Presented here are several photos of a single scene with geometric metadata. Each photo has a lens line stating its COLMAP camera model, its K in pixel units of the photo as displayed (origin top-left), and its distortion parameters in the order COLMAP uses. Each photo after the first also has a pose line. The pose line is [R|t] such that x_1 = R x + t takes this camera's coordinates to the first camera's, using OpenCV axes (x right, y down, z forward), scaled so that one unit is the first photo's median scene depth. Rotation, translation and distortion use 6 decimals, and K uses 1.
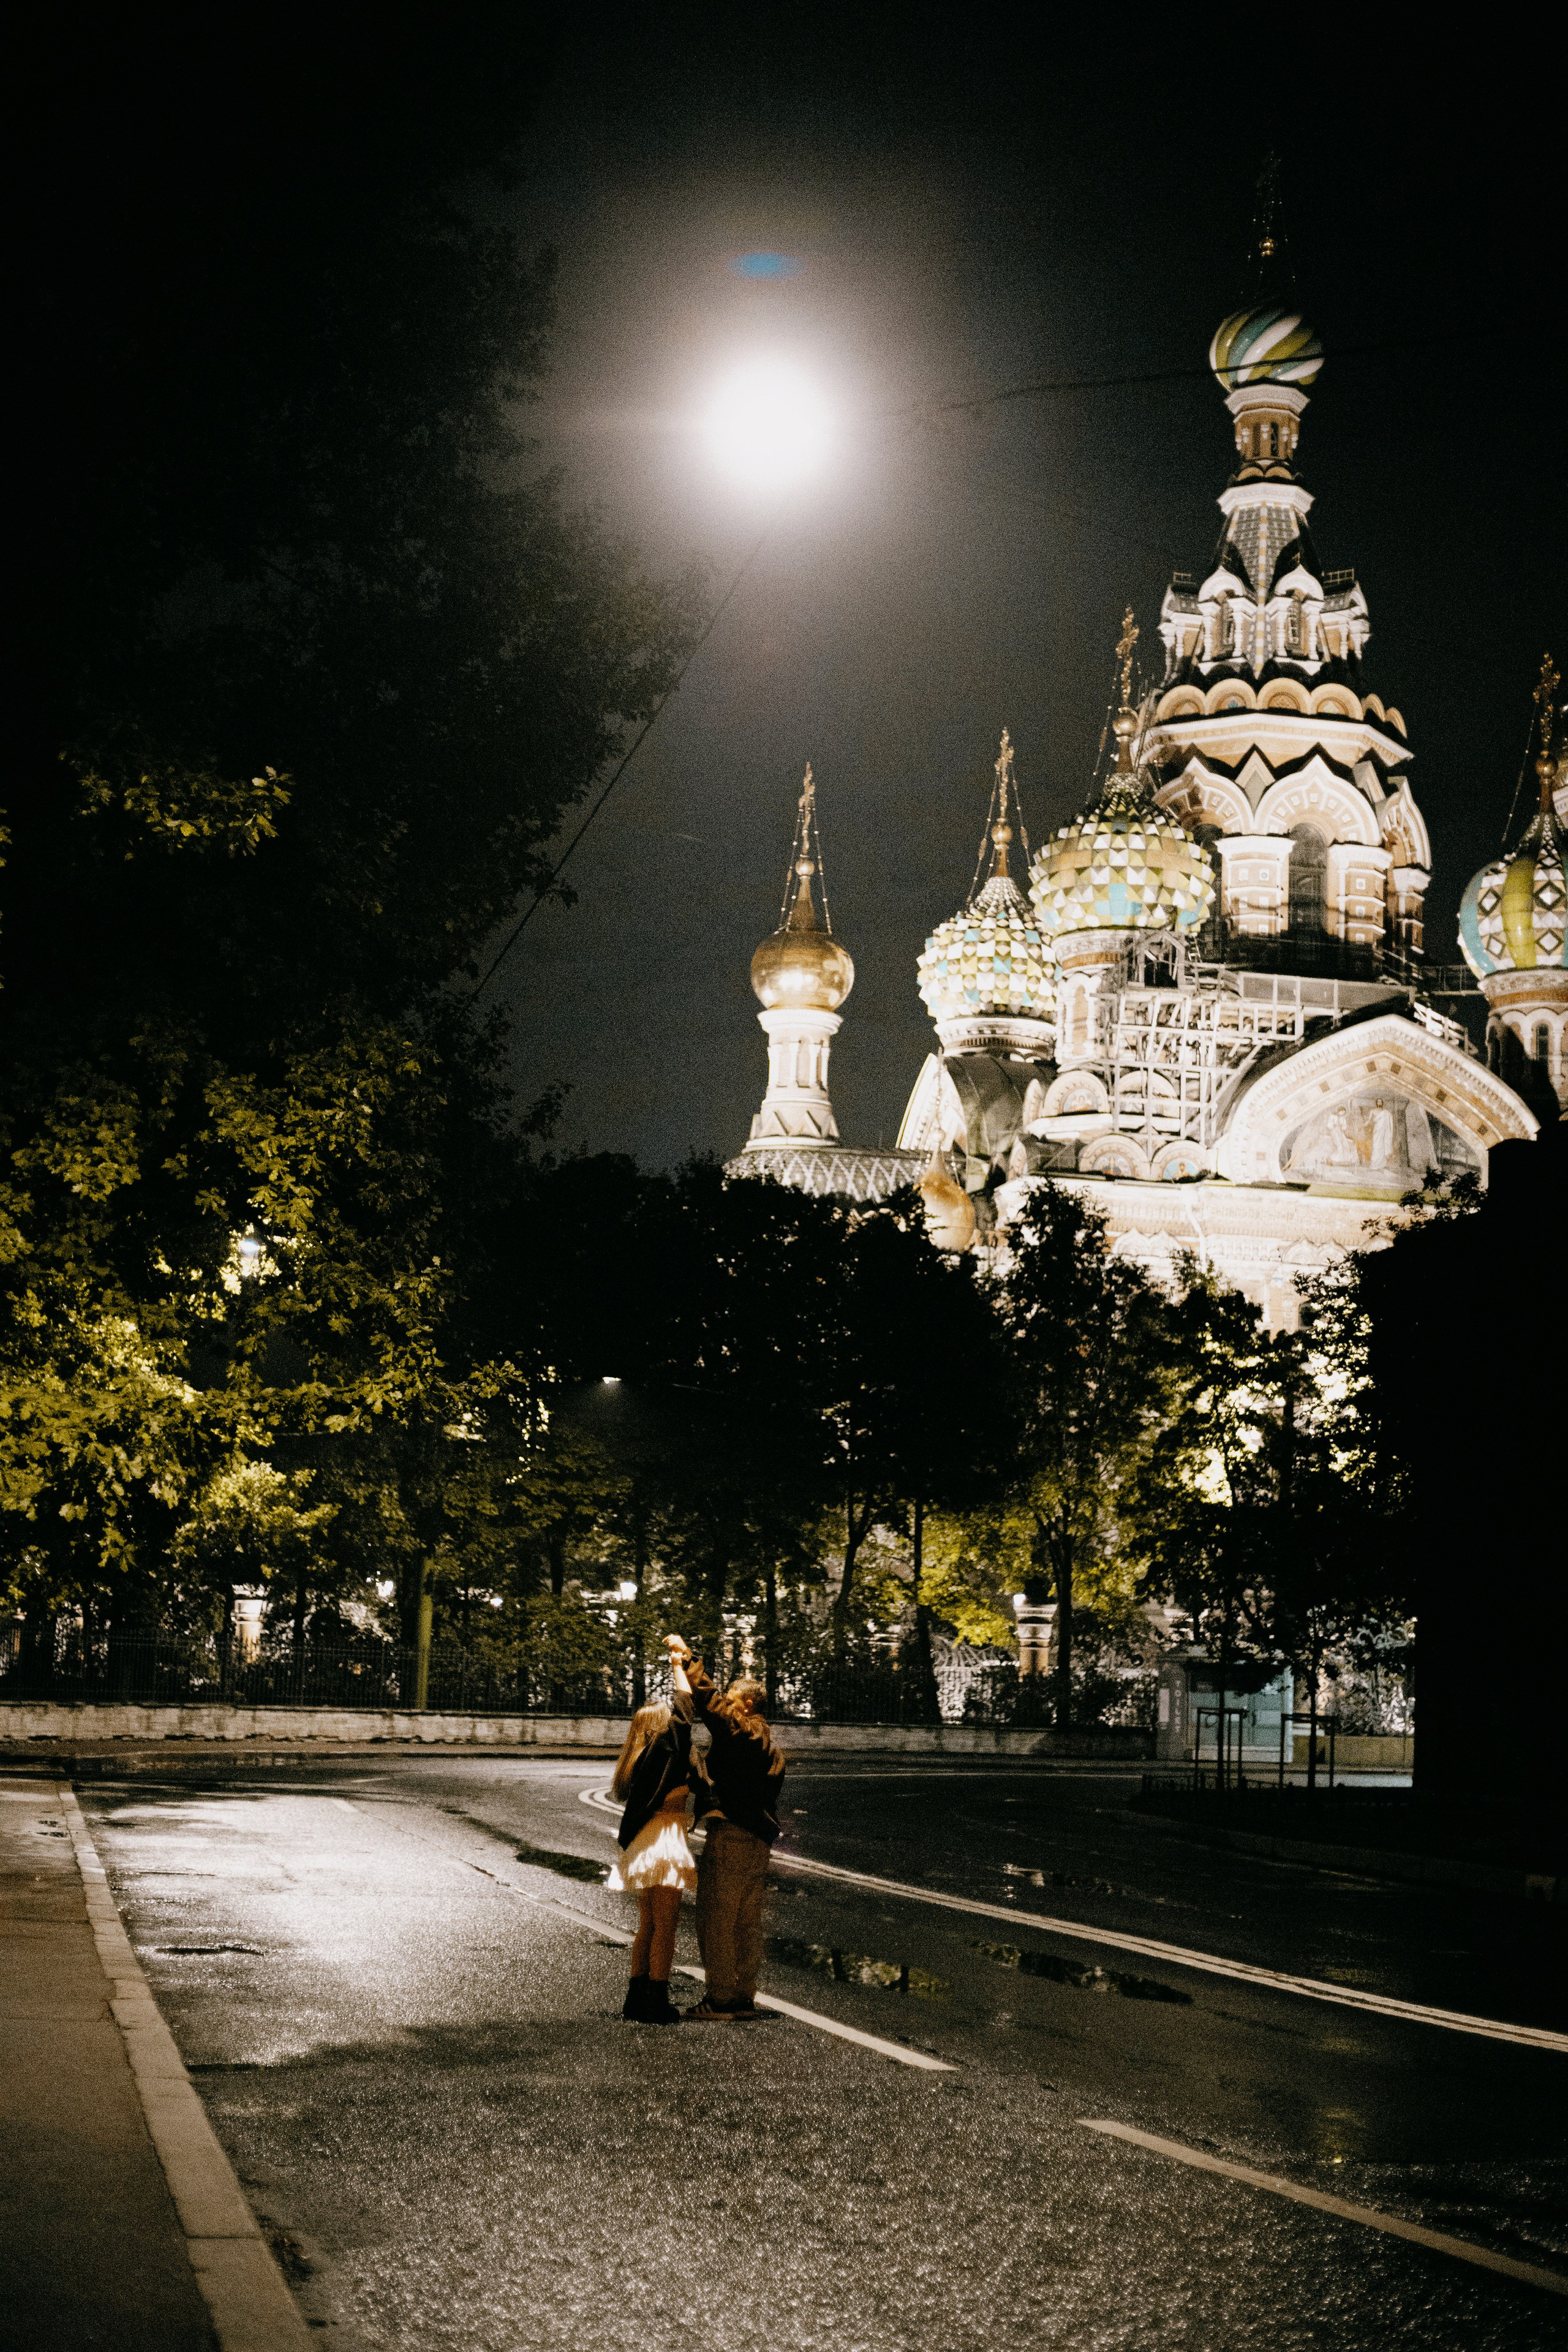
lens RADIAL K [[3345.5, 0, 777.9], [0, 3345.5, 1174.0], [0, 0, 1]] dist [-0.081370, -0.038254]
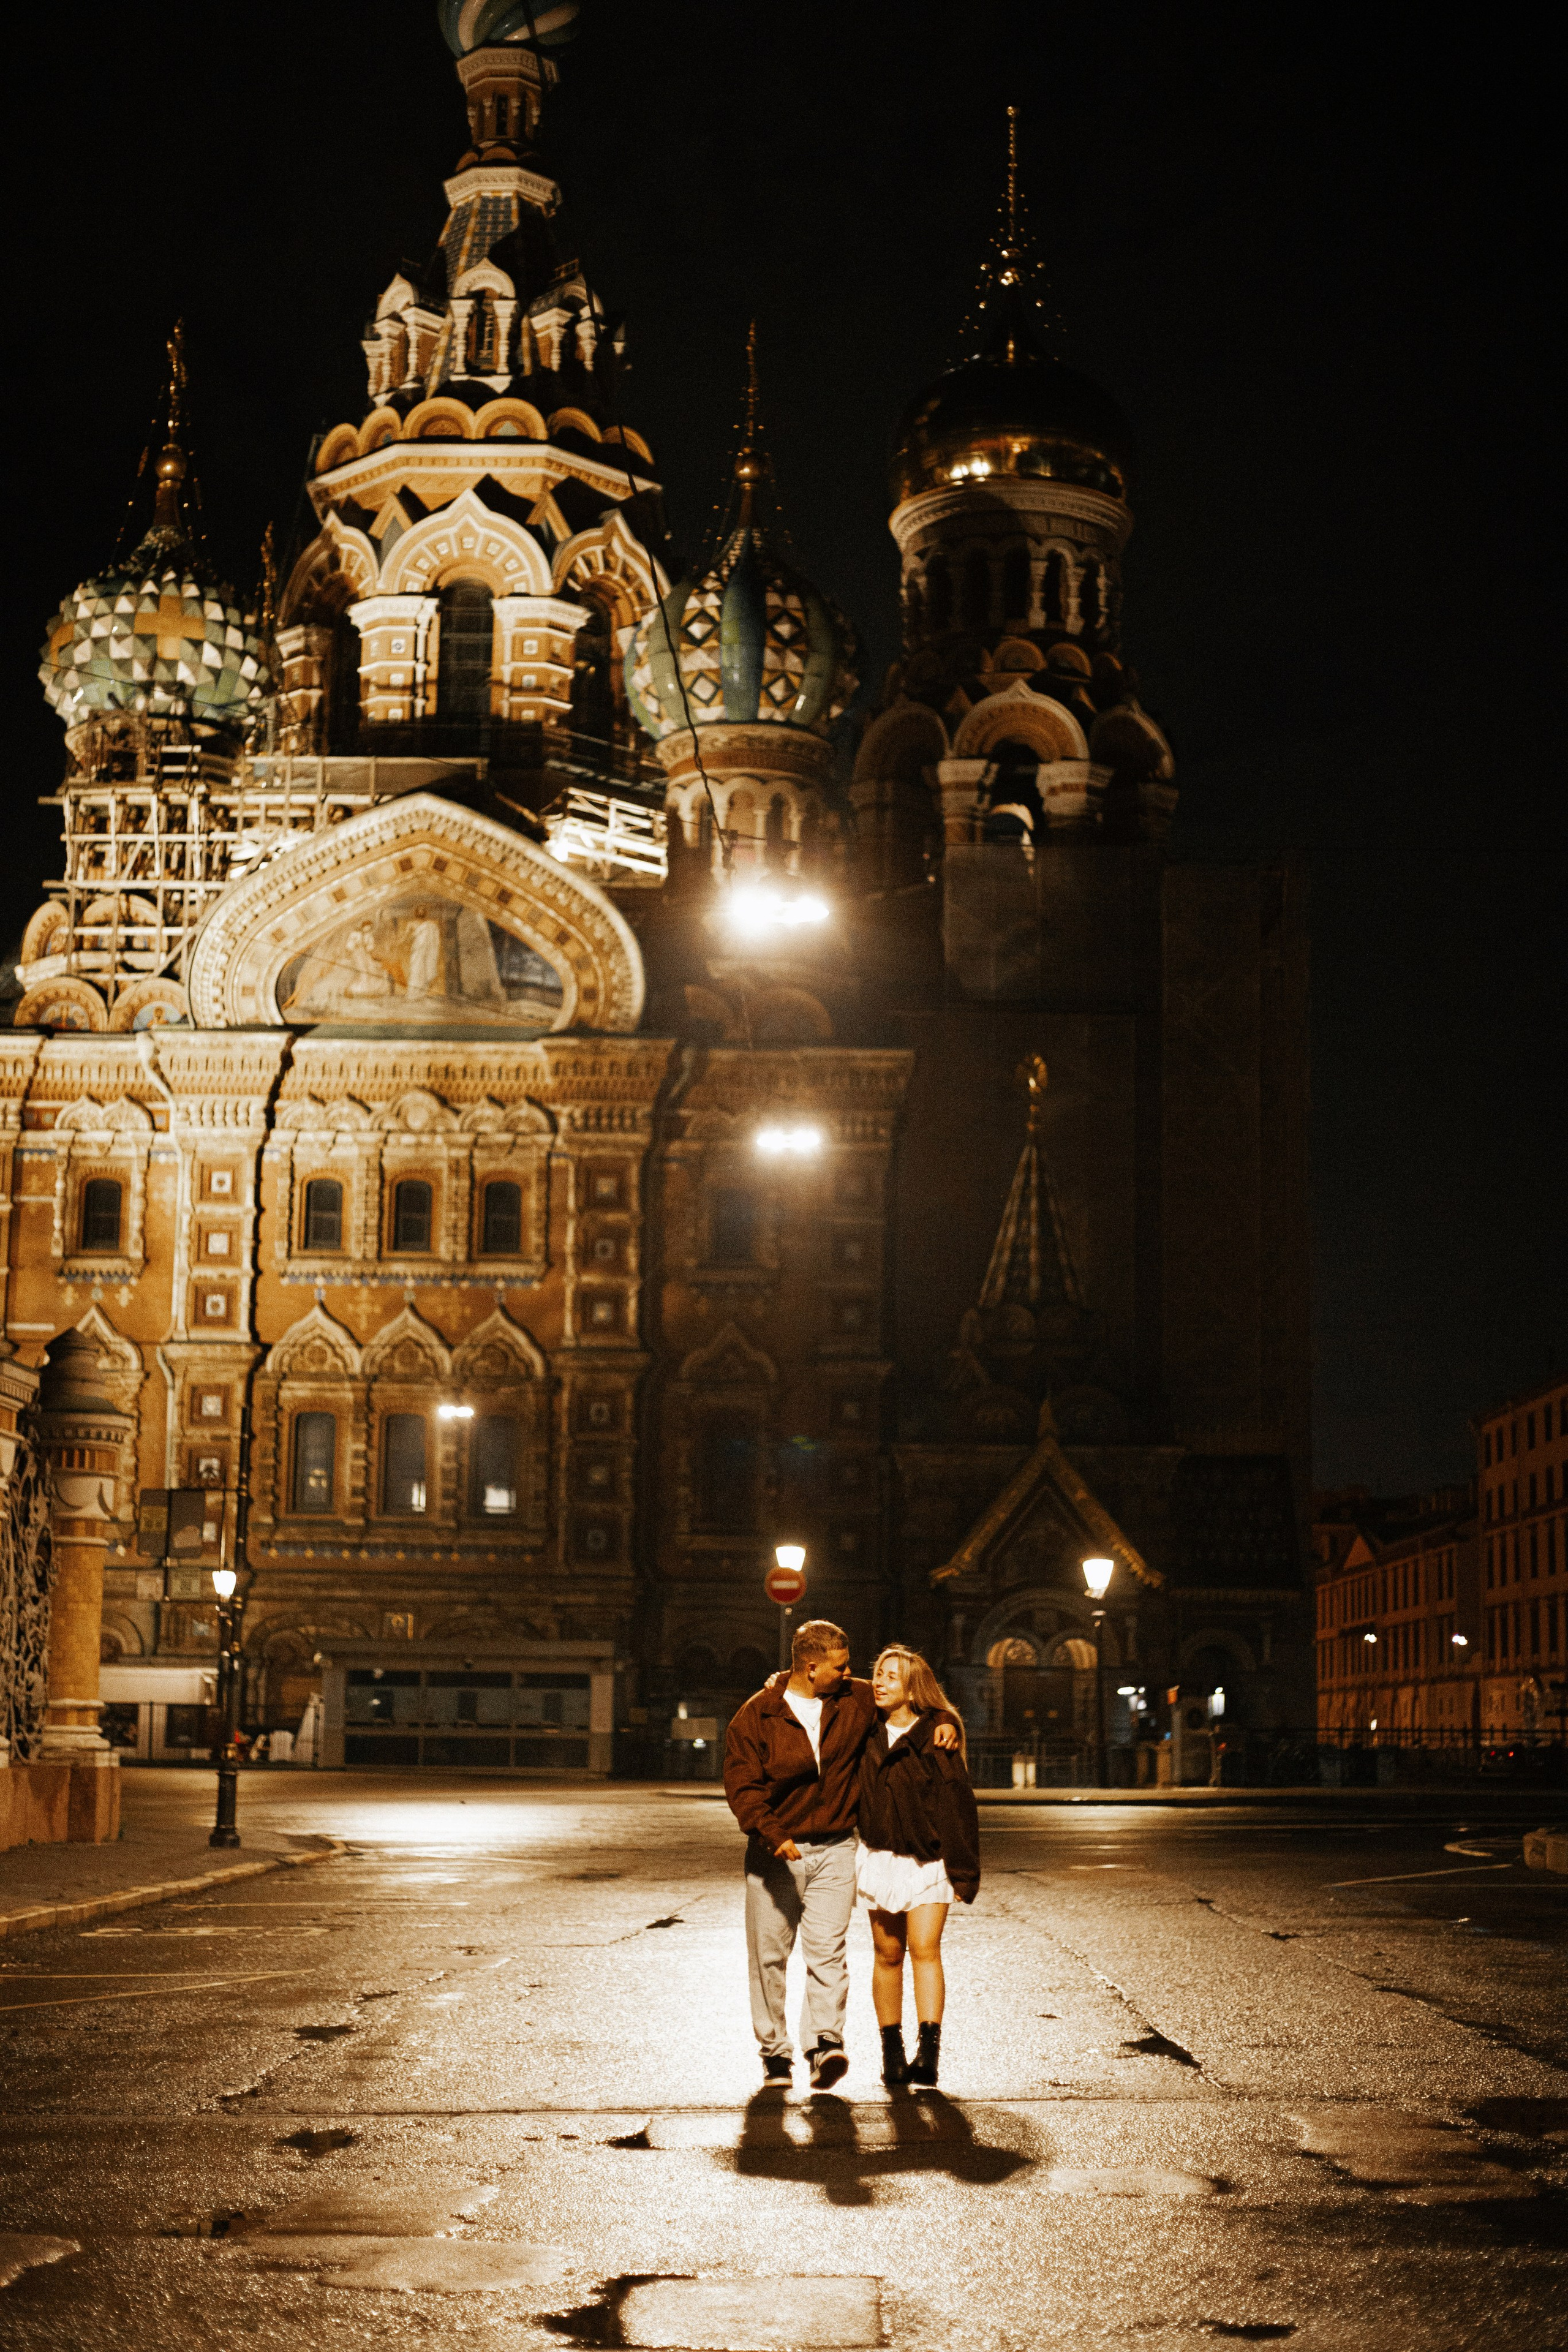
lens RADIAL K [[3324.8, 0, 777.1], [0, 3324.8, 1187.4], [0, 0, 1]] dist [-0.071378, -0.115530]
pose [[0.970624, -0.056340, -0.233914, 0.416778], [0.052780, 0.998376, -0.021459, 0.059405], [0.234743, 0.008483, 0.972021, 0.277993]]
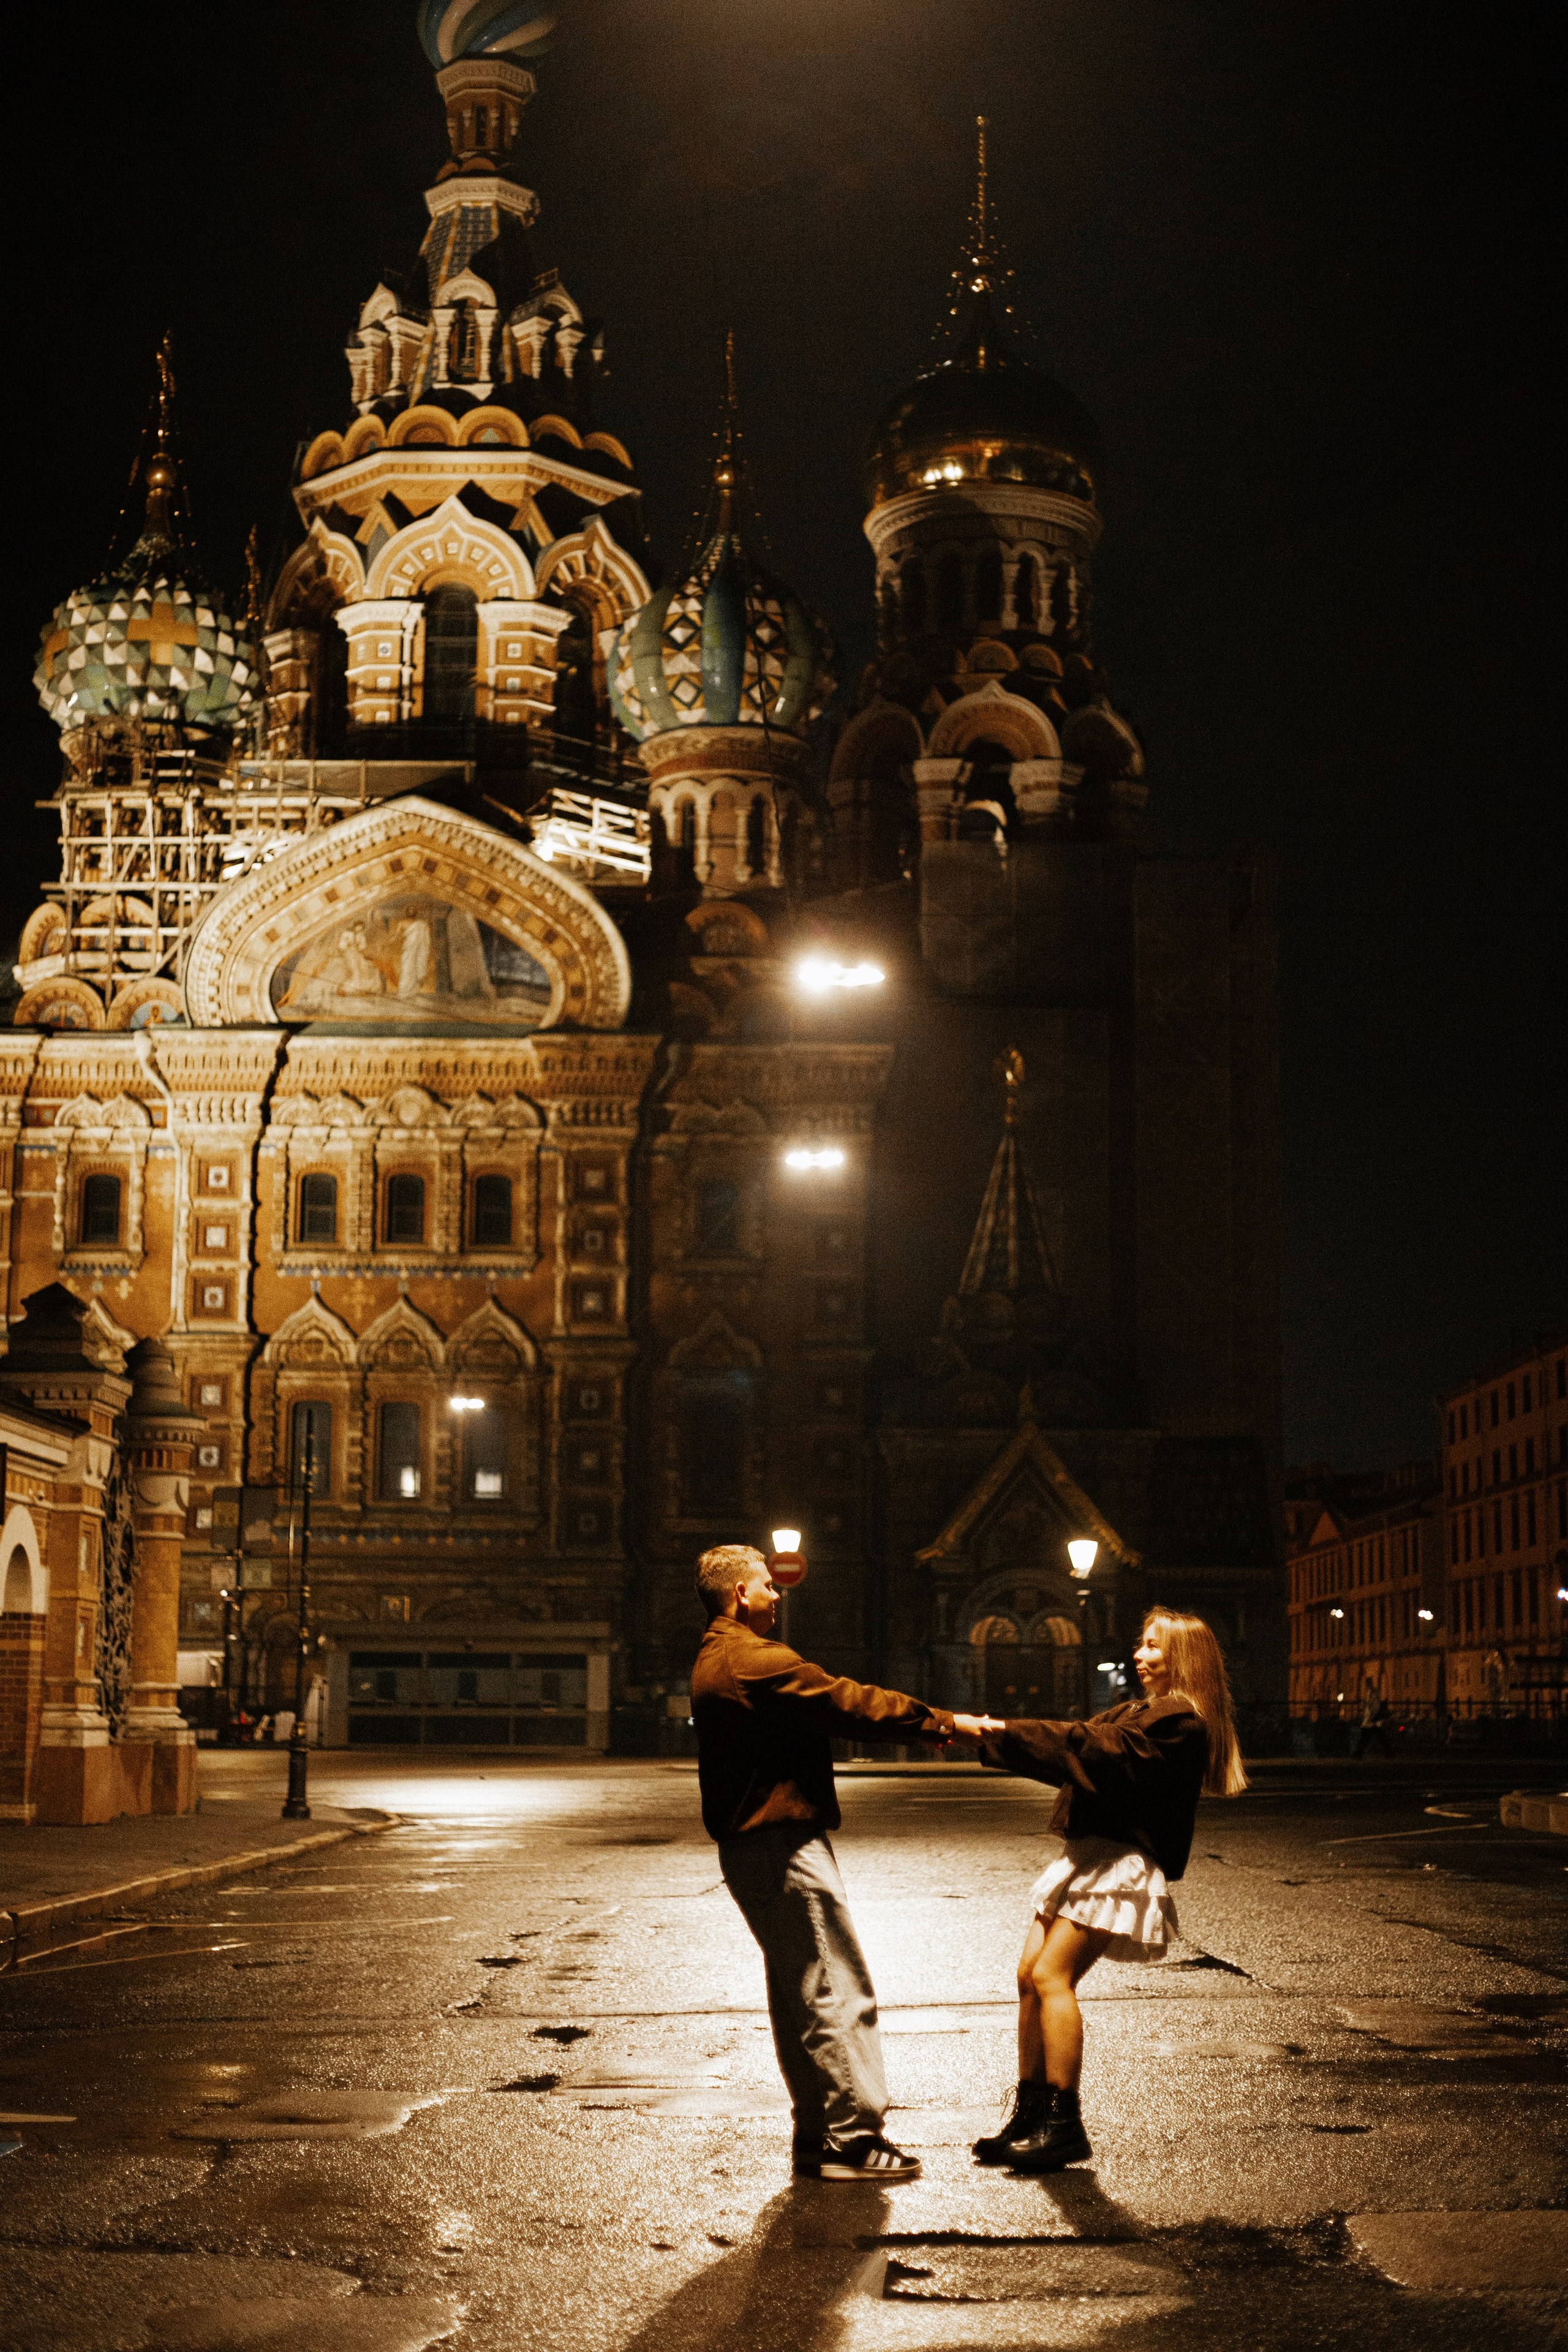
lens RADIAL K [[3324.8, 0, 777.1], [0, 3324.8, 1187.4], [0, 0, 1]] dist [-0.071378, -0.115530]
pose [[0.973013, -0.060567, -0.222659, 0.416246], [0.058873, 0.998164, -0.014245, 0.056581], [0.223113, 0.000752, 0.974792, 0.258395]]
